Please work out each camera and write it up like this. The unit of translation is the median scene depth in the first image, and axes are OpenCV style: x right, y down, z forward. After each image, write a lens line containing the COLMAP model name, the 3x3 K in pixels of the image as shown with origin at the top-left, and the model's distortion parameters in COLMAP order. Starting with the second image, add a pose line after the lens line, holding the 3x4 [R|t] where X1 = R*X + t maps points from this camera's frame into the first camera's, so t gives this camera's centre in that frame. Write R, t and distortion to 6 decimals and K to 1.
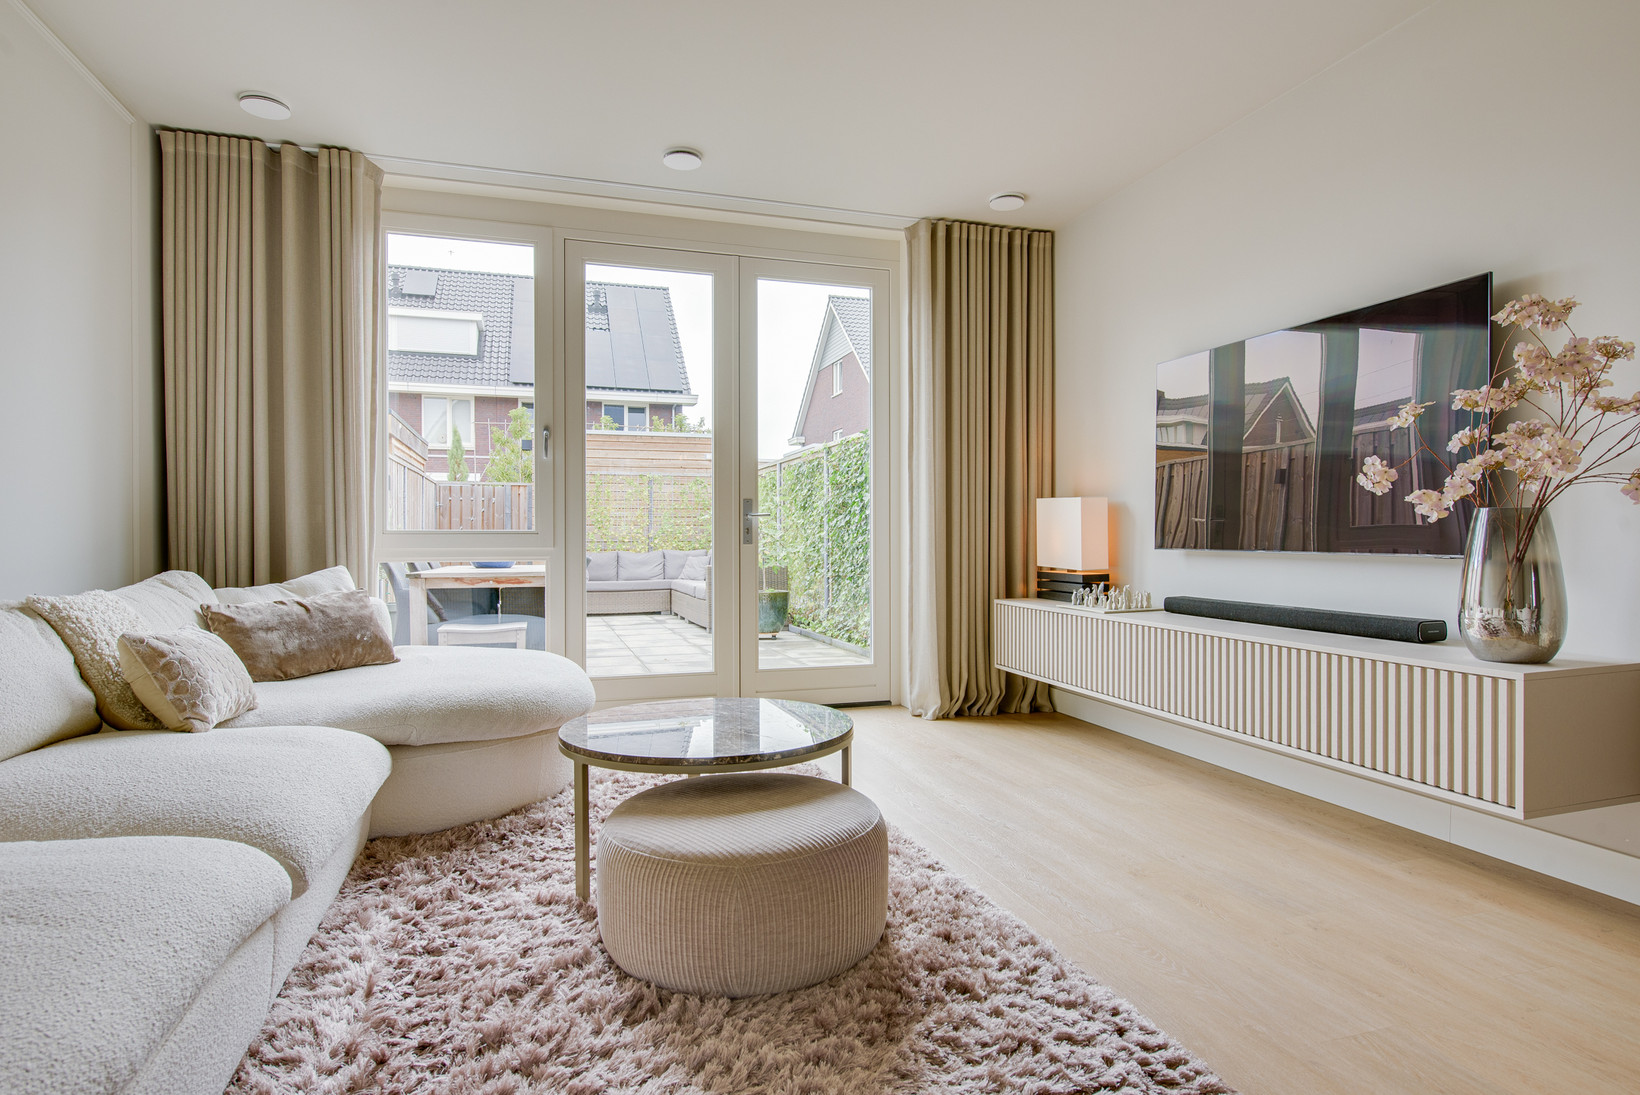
lens RADIAL K [[872.2, 0, 820.0], [0, 872.2, 547.5], [0, 0, 1]] dist [-0.004142, -0.000965]
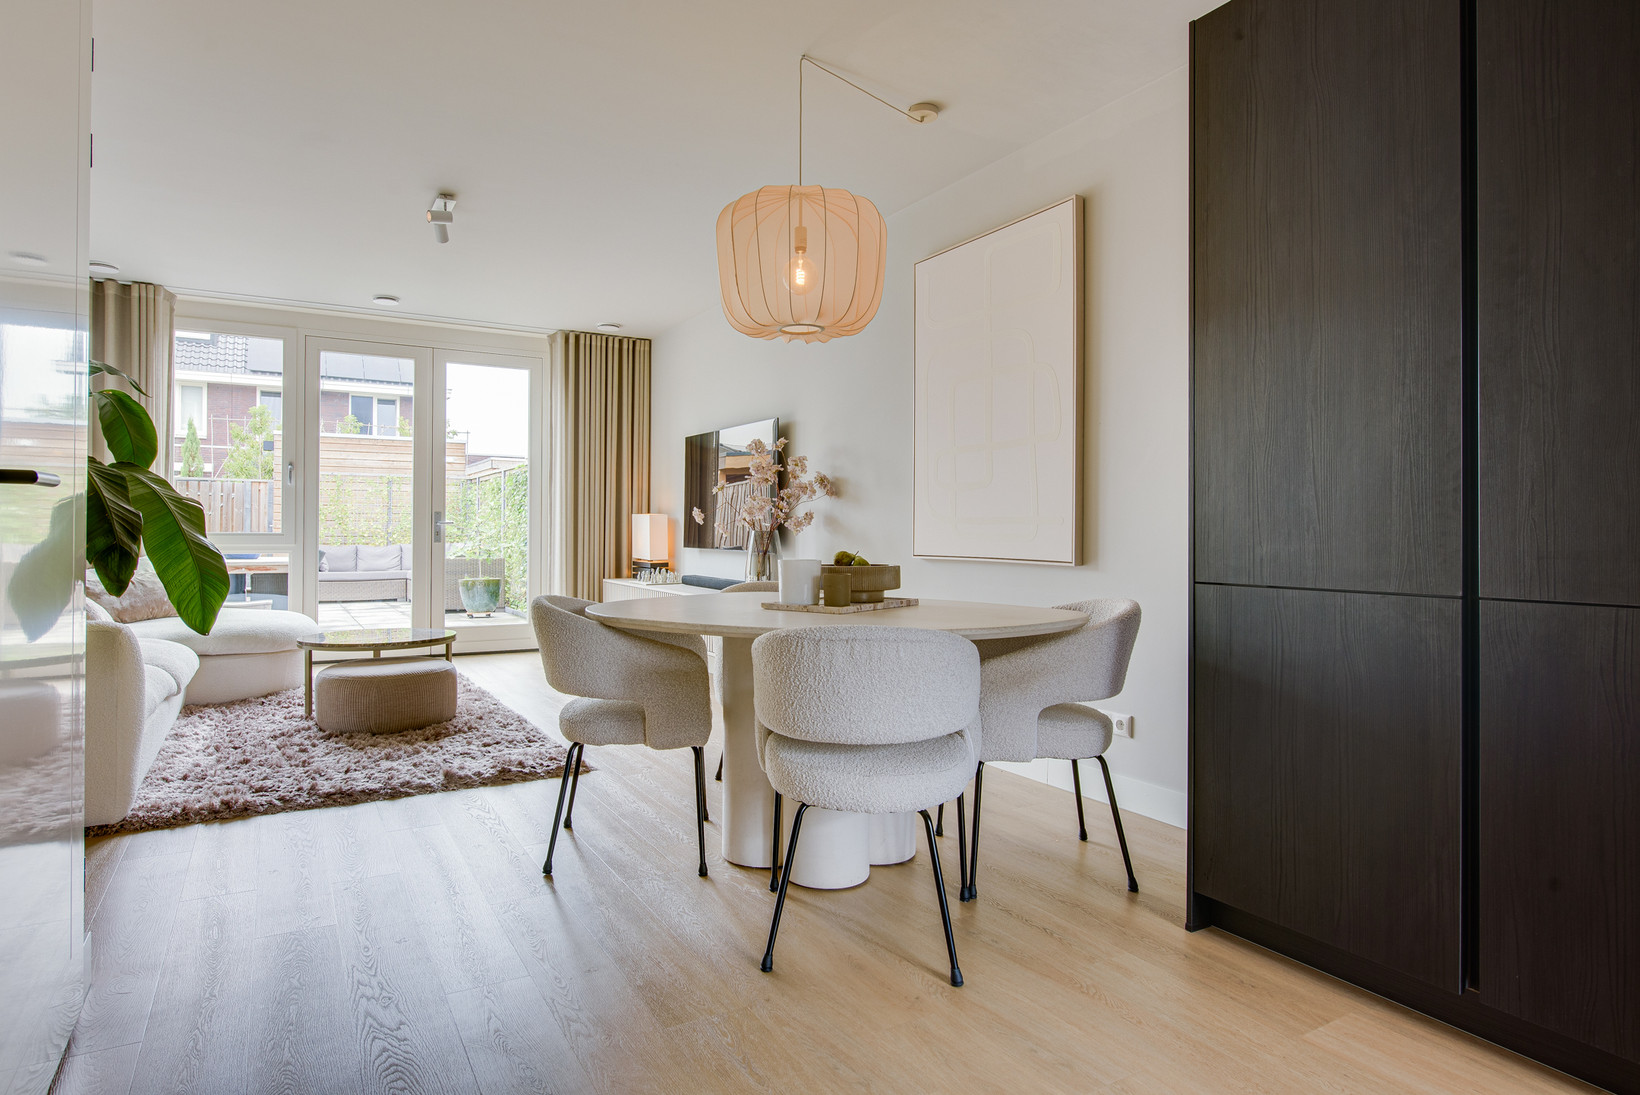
lens RADIAL K [[897.3, 0, 791.1], [0, 897.3, 532.8], [0, 0, 1]] dist [-0.017348, -0.001104]
pose [[0.977695, 0.006835, 0.209919, 0.187100], [-0.004938, 0.999942, -0.009561, -0.008482], [-0.209972, 0.008311, 0.977672, -0.615276]]
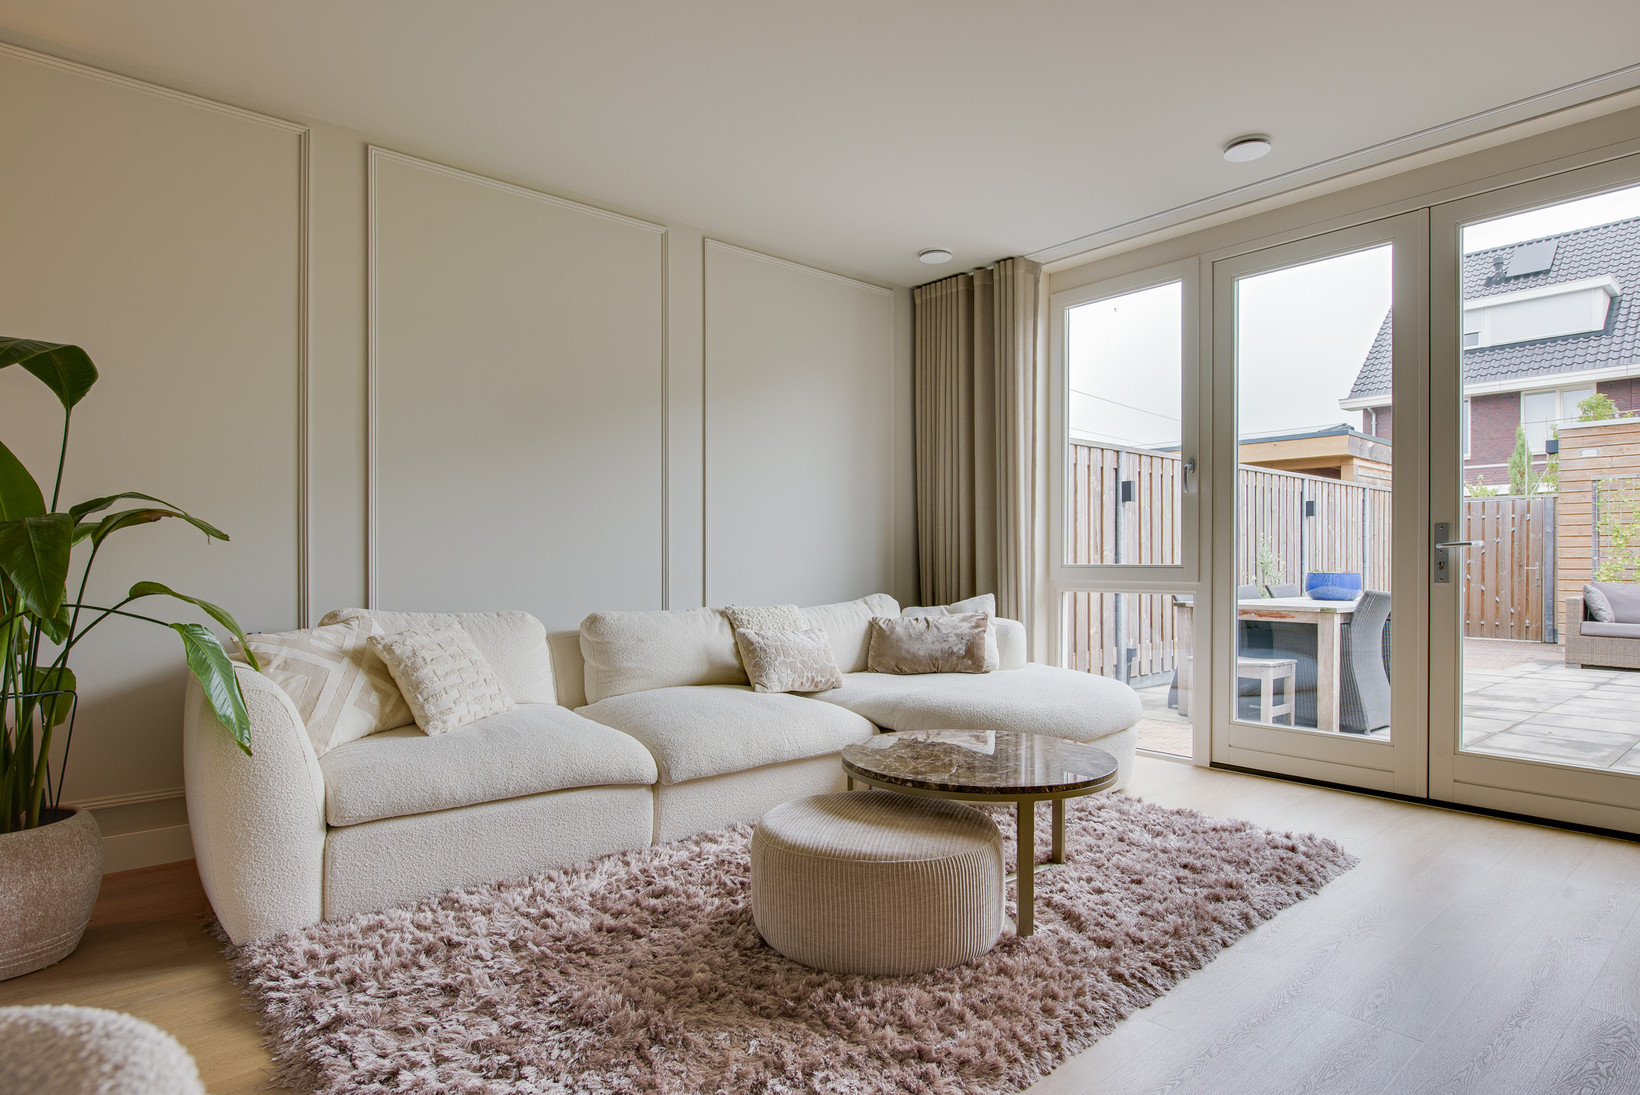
lens RADIAL K [[887.3, 0, 815.0], [0, 887.3, 562.8], [0, 0, 1]] dist [-0.005629, -0.001085]
pose [[0.388319, 0.001773, -0.921523, 0.416714], [-0.007958, 0.999967, -0.001429, -0.015461], [0.921491, 0.007888, 0.388320, 0.207934]]
